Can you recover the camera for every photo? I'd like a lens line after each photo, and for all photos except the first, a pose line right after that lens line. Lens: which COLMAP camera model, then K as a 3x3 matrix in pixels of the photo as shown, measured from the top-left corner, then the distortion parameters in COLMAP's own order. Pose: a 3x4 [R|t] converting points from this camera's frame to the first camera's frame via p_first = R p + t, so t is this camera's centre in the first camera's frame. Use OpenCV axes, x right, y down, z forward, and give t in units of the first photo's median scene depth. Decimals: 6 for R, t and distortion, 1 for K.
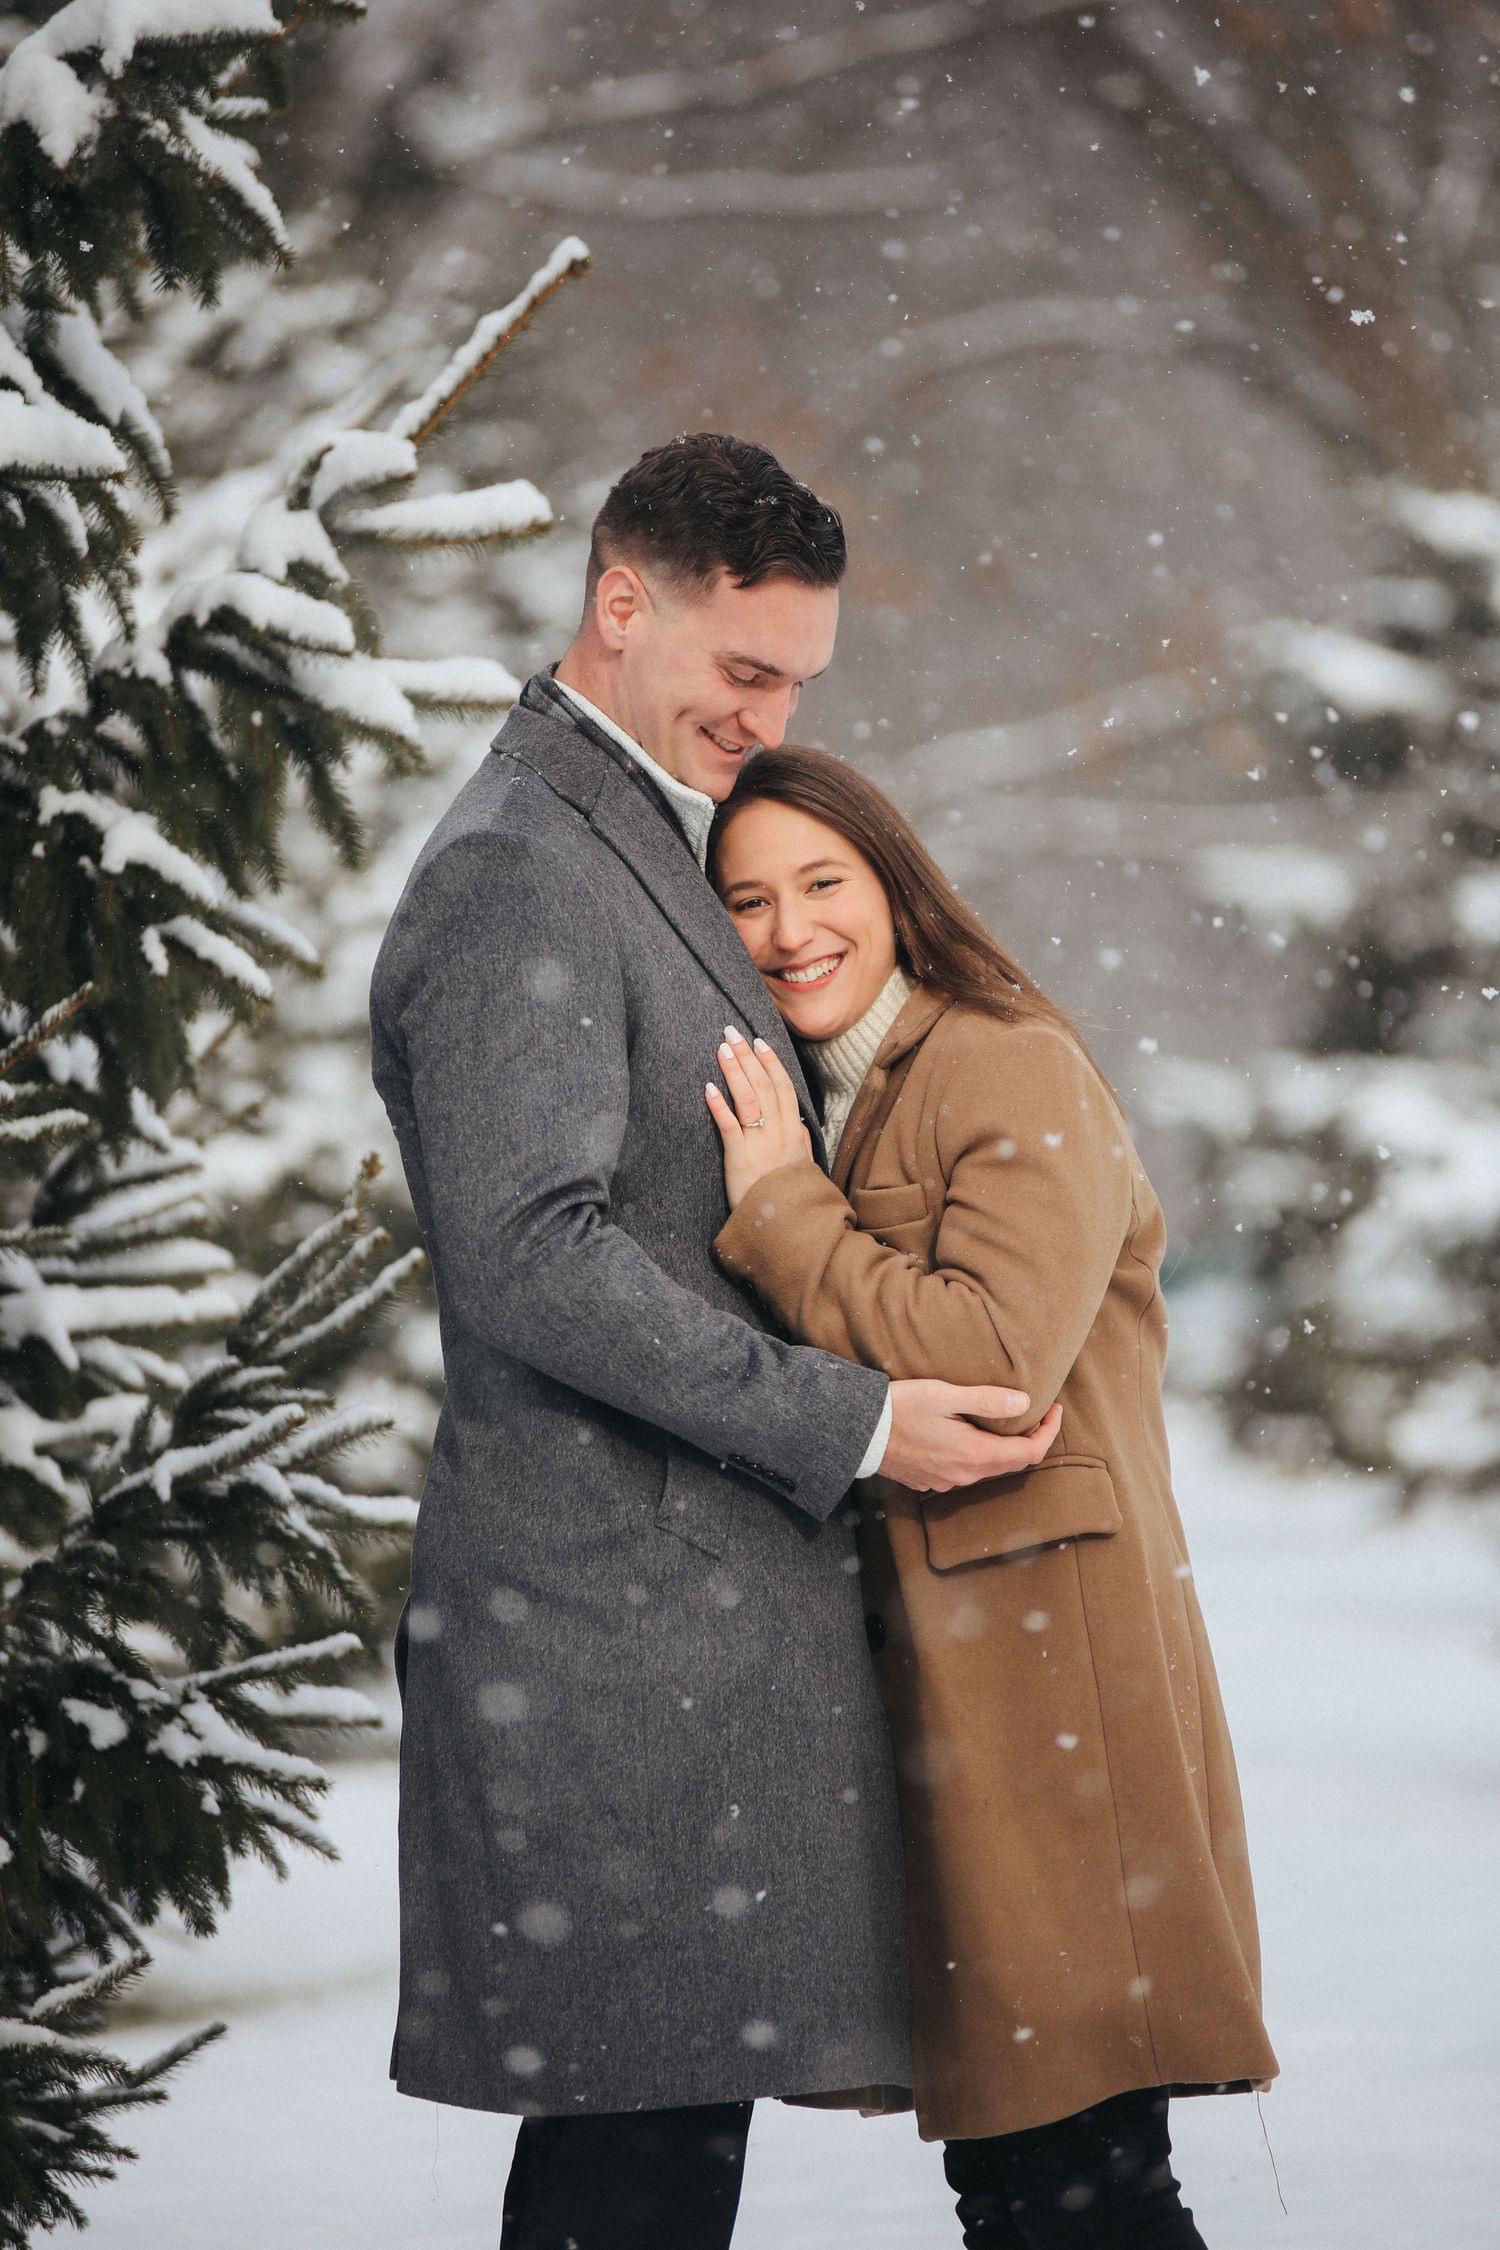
lens RADIAL K [[12660.9, 0, 747.1], [0, 12660.9, 1159.6], [0, 0, 1]] dist [2.272626, -28.464301]
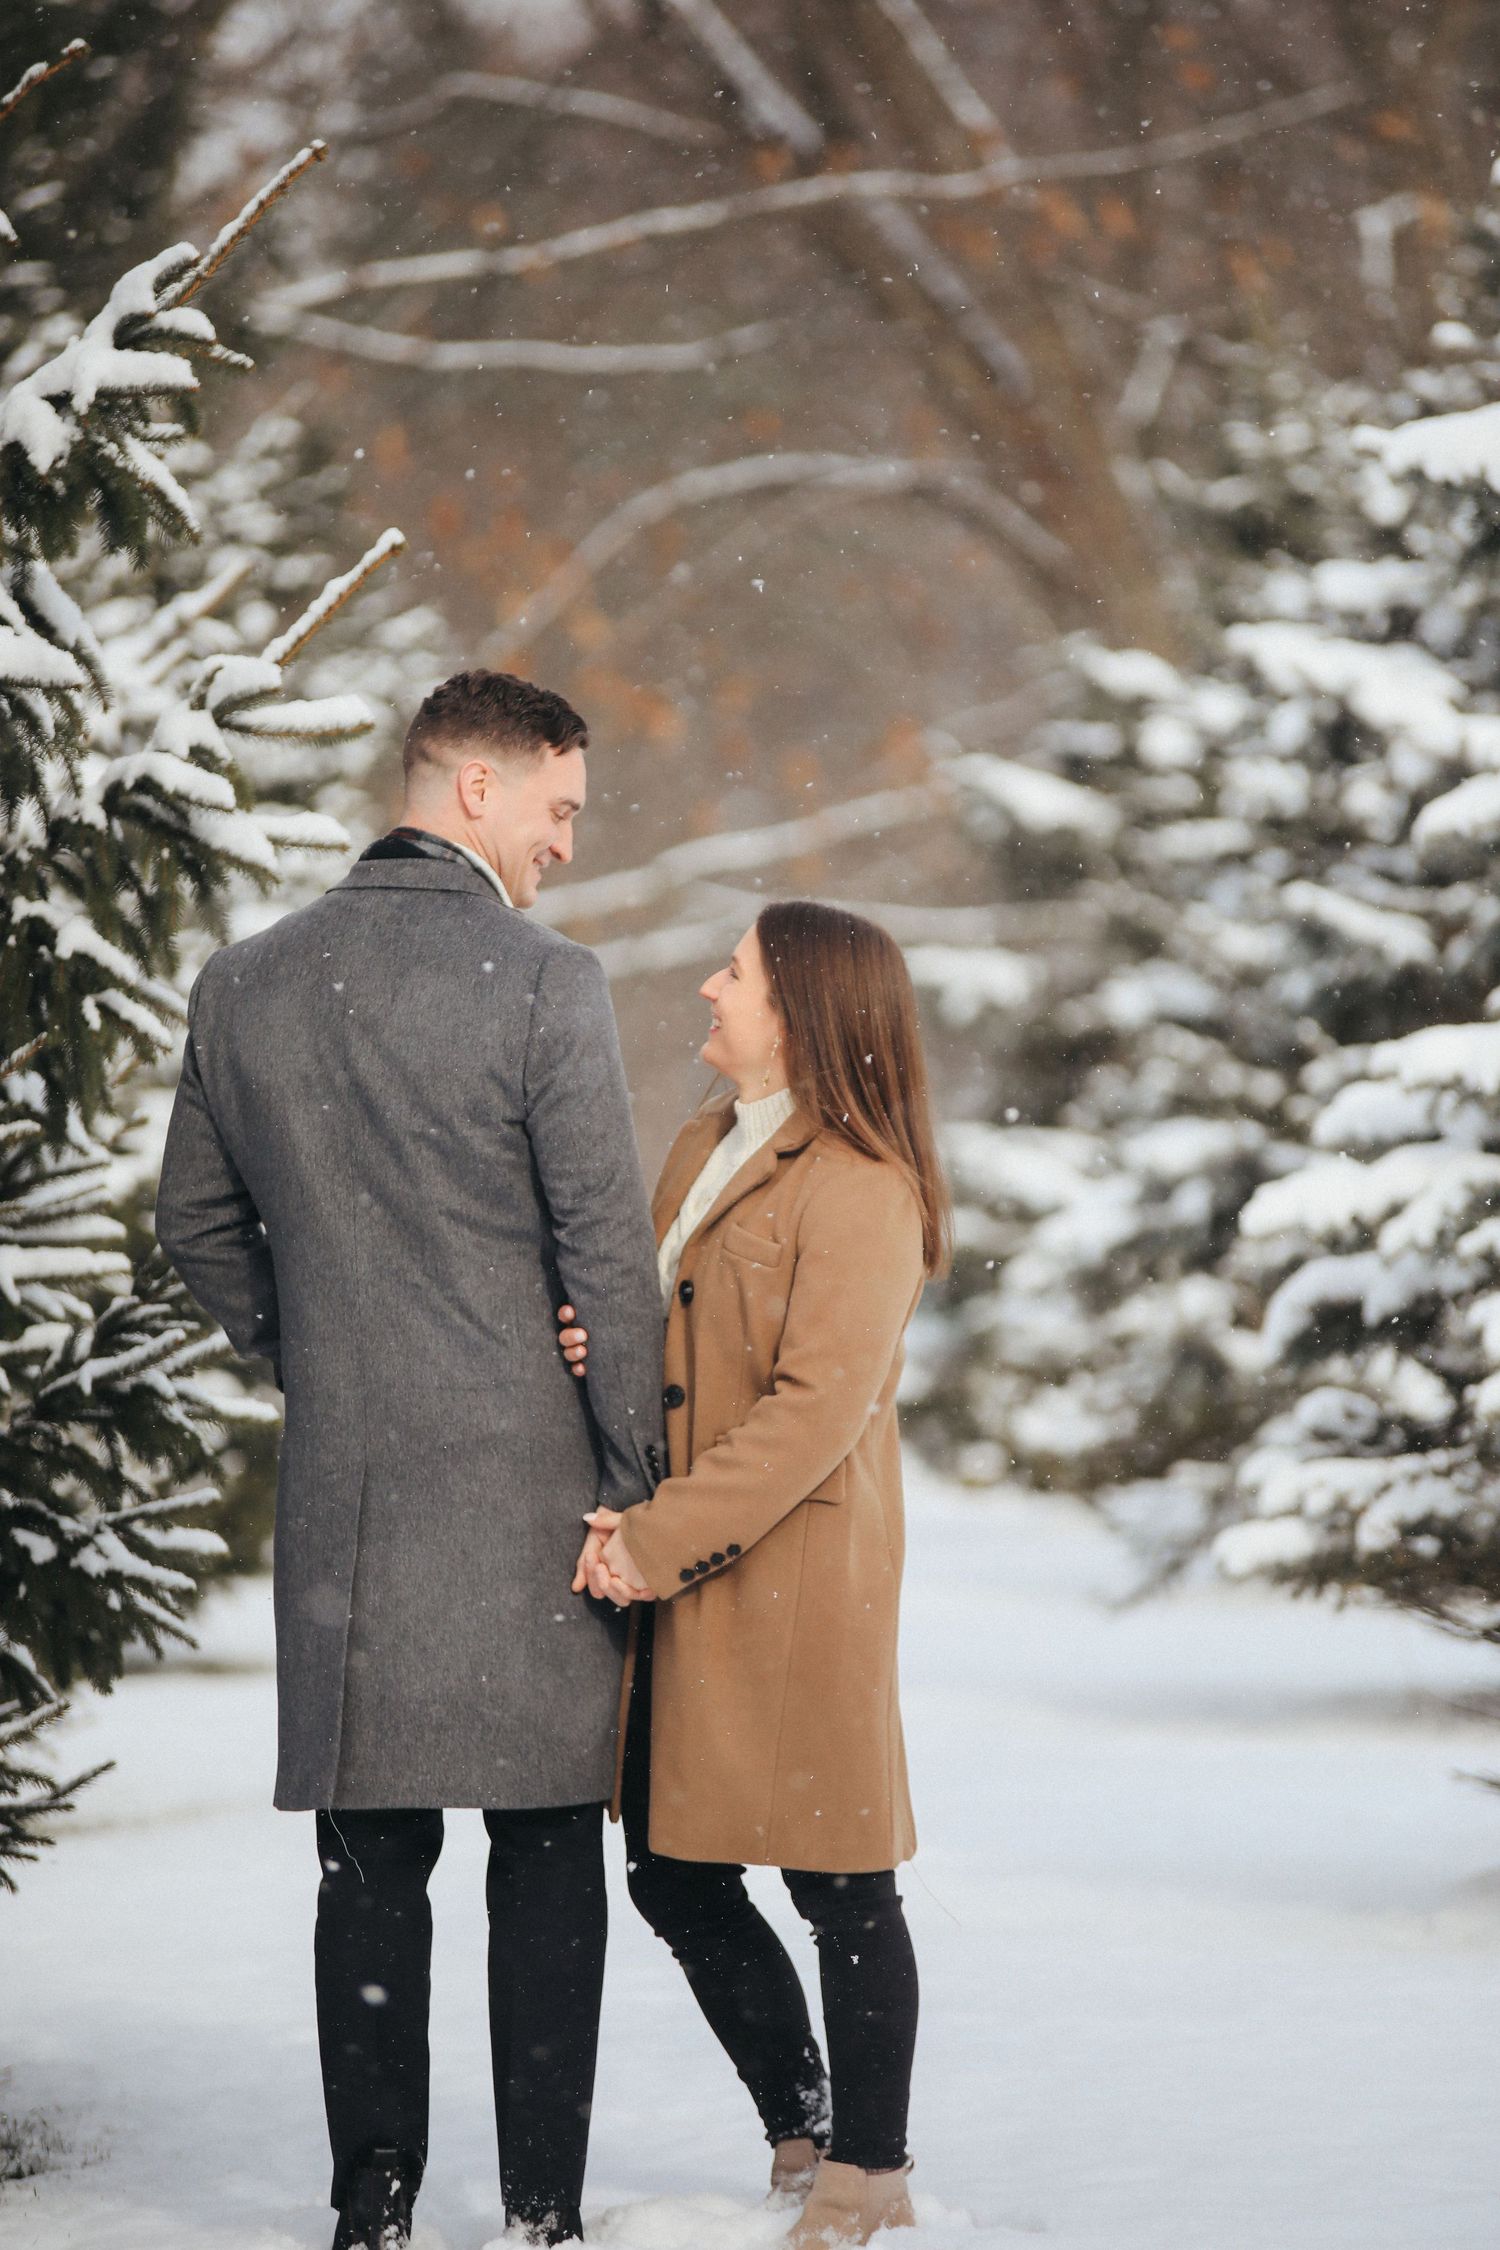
lens RADIAL K [[12190.5, 0, 742.0], [0, 12190.5, 1202.1], [0, 0, 1]] dist [1.641933, 7.670514]
pose [[0.999437, 0.027787, 0.018790, 0.001774], [-0.027763, 0.999613, -0.001542, 0.005083], [-0.018826, 0.001019, 0.999822, -0.385553]]
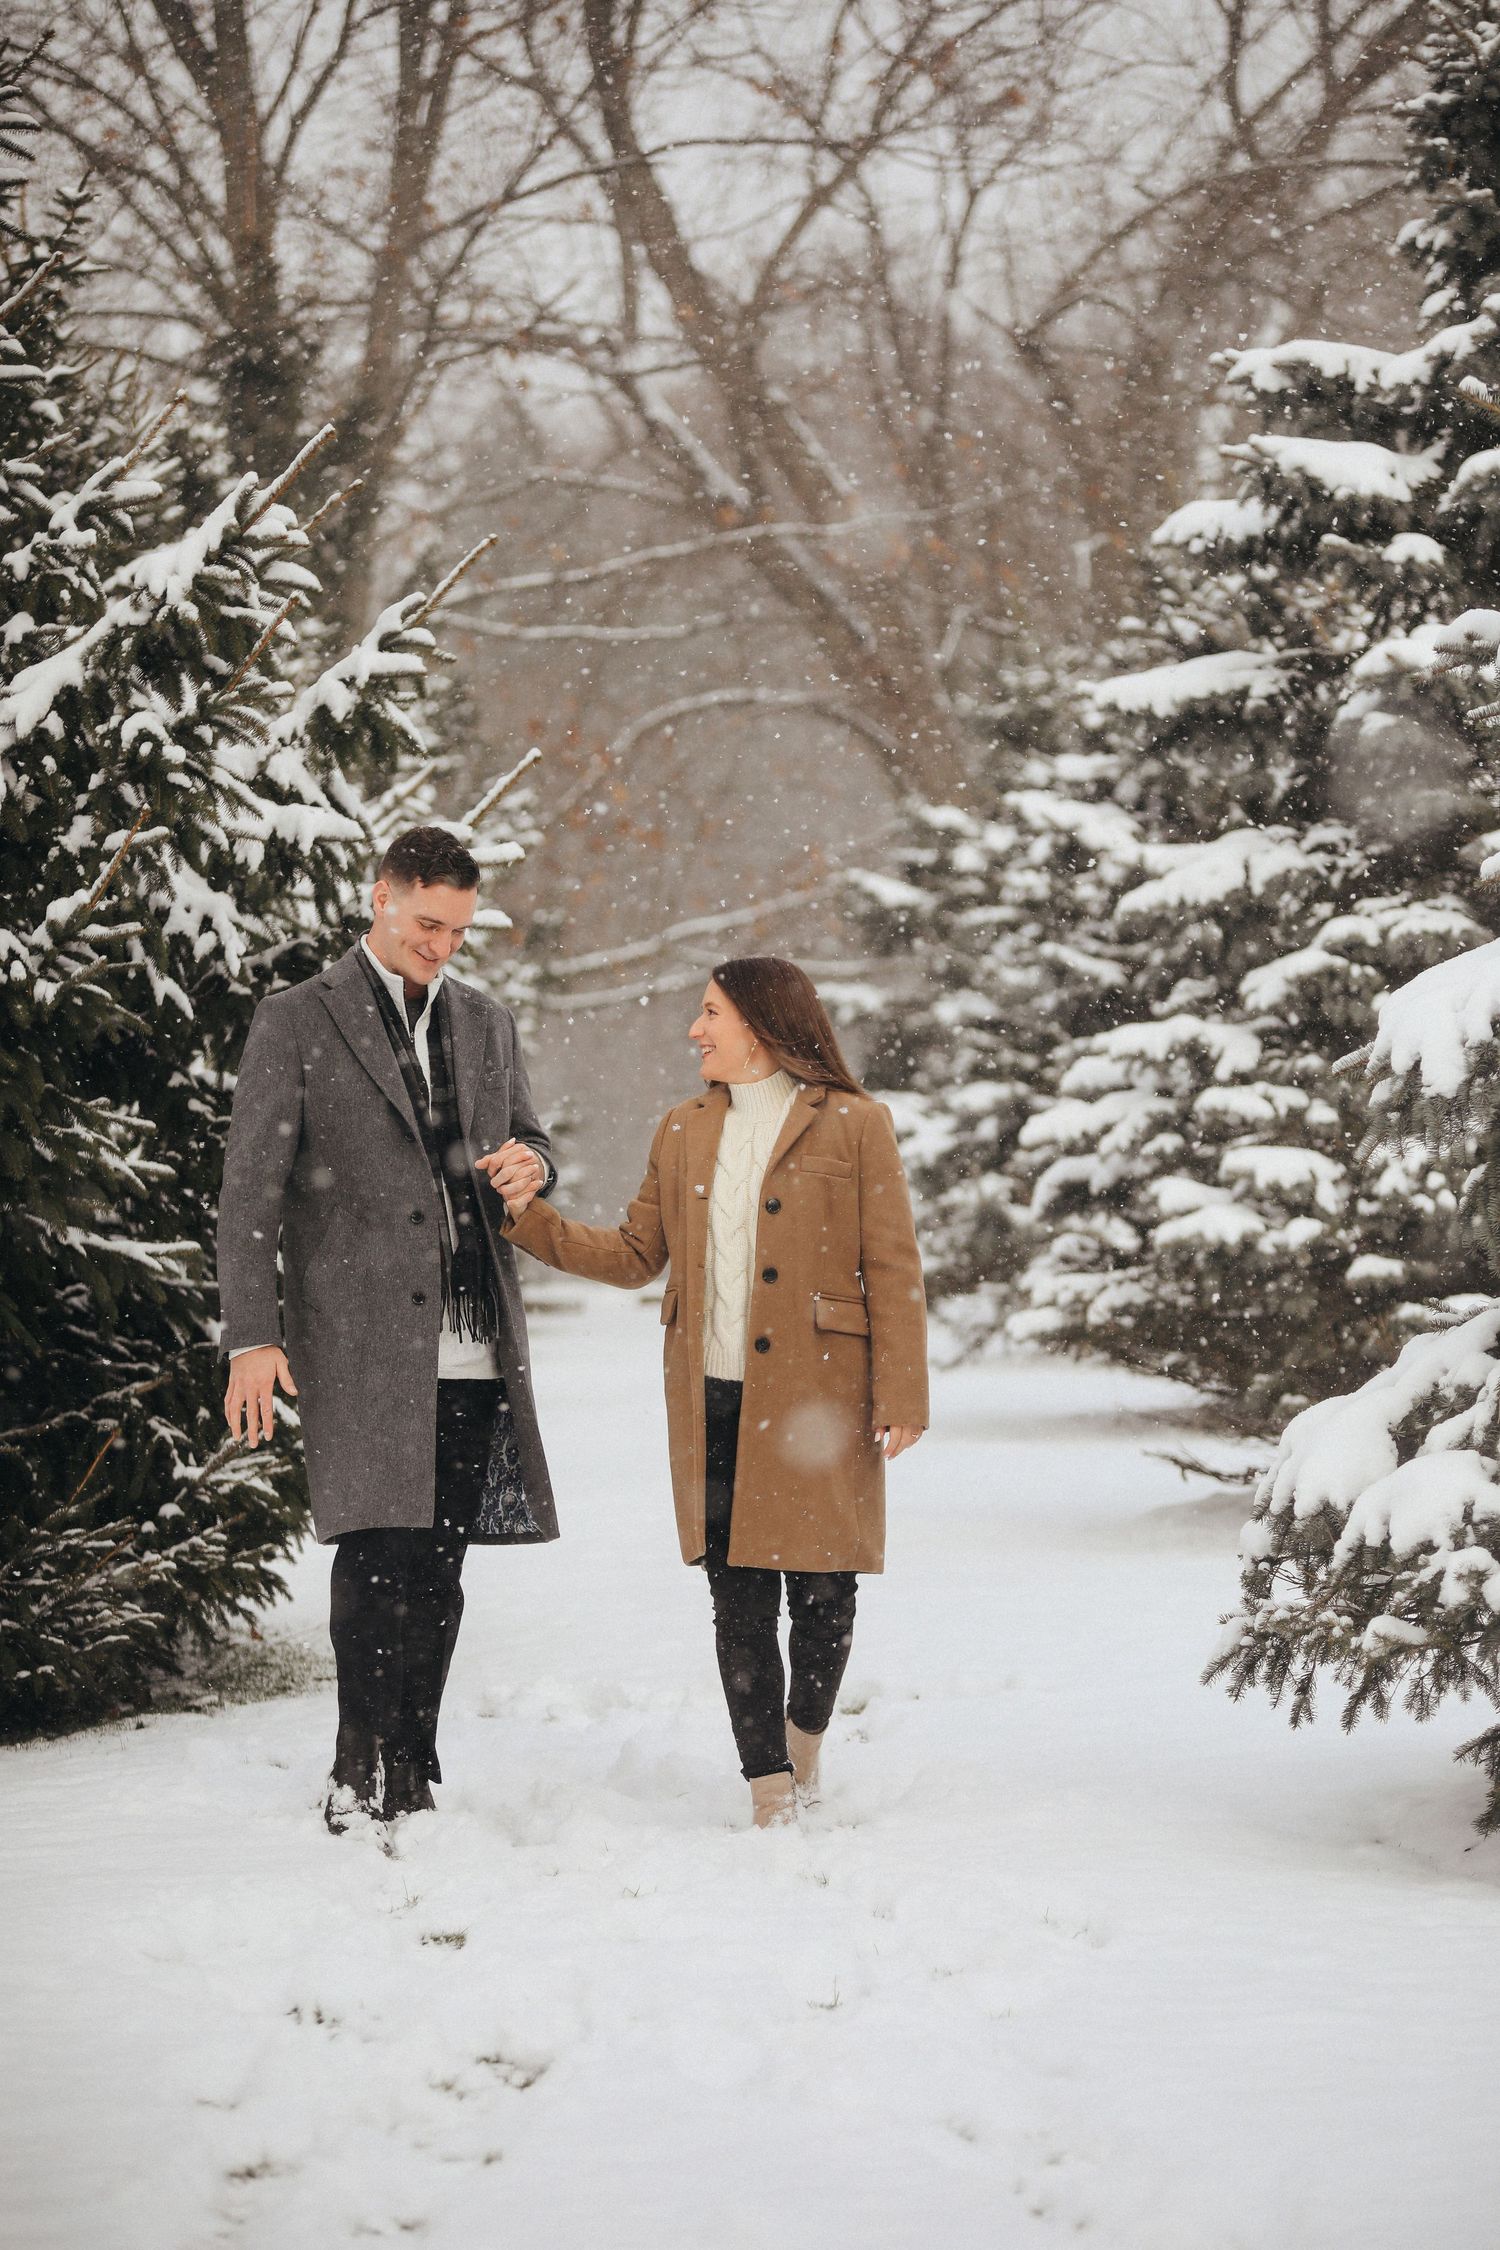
lens RADIAL K [[7508.3, 0, 656.1], [0, 7508.3, 1379.8], [0, 0, 1]] dist [-0.035277, 0.047817]
pose [[0.999803, 0.014915, 0.013069, -0.007257], [-0.015309, 0.999416, 0.030551, 0.007674], [-0.012605, -0.030745, 0.999448, -0.498438]]
